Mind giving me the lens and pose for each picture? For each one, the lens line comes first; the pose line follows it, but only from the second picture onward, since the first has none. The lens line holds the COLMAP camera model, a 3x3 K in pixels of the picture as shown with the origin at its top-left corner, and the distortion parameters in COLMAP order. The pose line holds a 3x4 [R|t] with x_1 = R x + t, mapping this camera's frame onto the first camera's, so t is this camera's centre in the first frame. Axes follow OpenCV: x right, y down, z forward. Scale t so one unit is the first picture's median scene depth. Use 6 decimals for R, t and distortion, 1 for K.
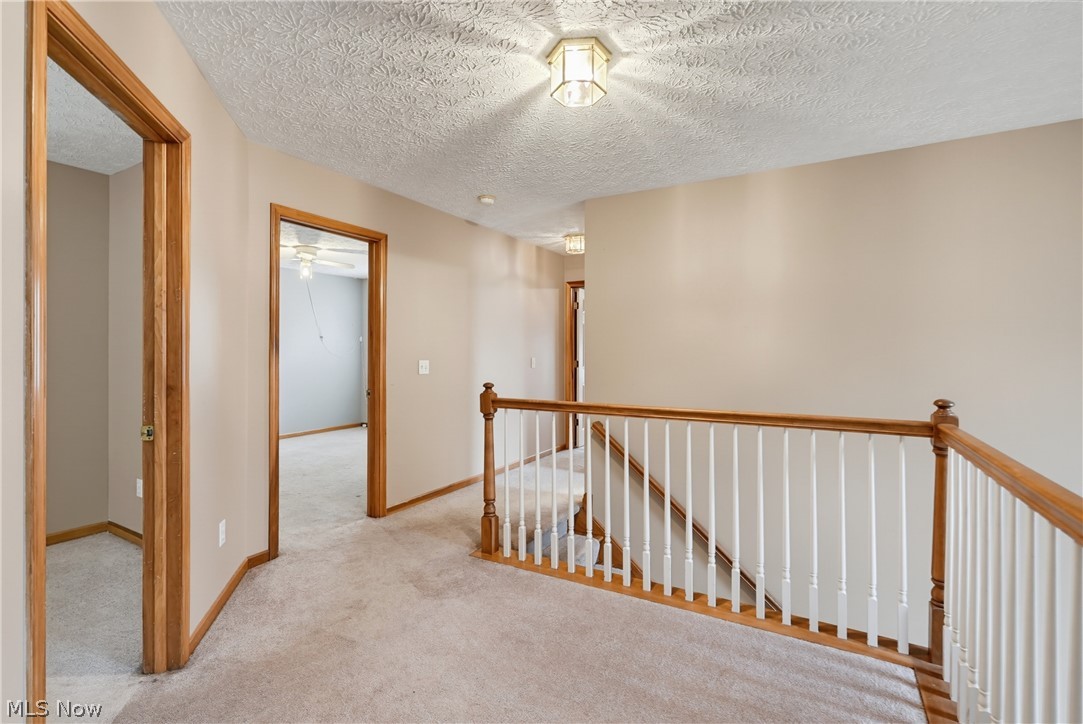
lens RADIAL K [[489.3, 0, 542.2], [0, 489.3, 359.1], [0, 0, 1]] dist [-0.010948, 0.003658]
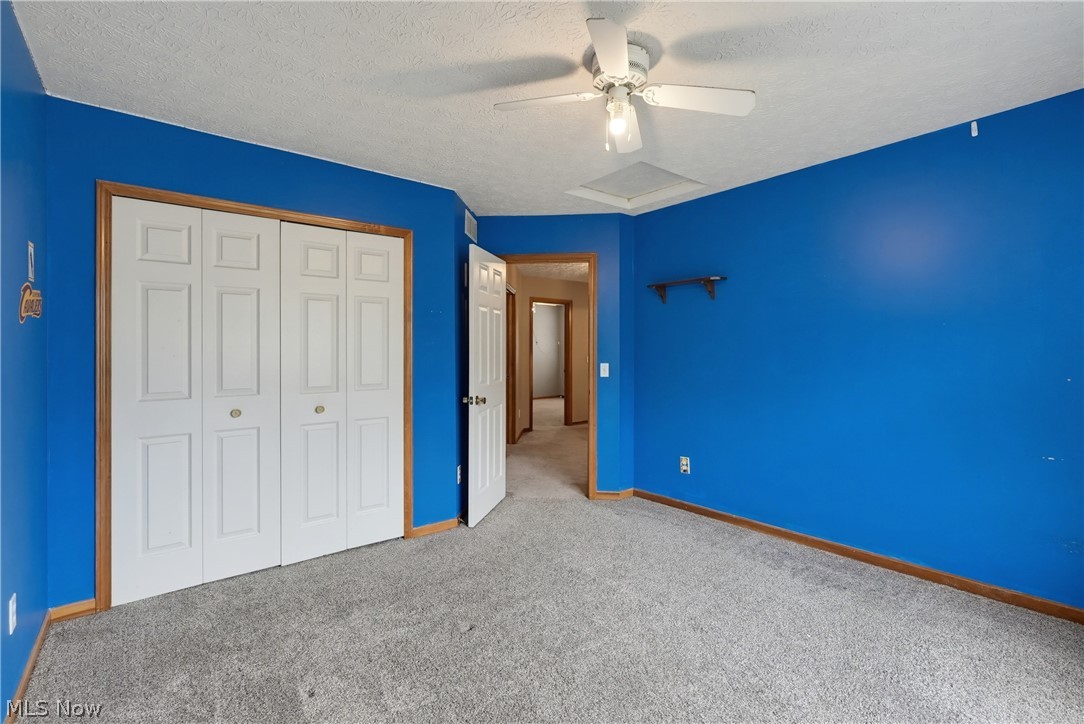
lens RADIAL K [[489.8, 0, 543.4], [0, 489.8, 357.1], [0, 0, 1]] dist [-0.010948, 0.003658]
pose [[0.929523, 0.000170, -0.368765, 0.390586], [0.001868, 0.999985, 0.005170, -0.005489], [0.368760, -0.005494, 0.929508, -1.149335]]
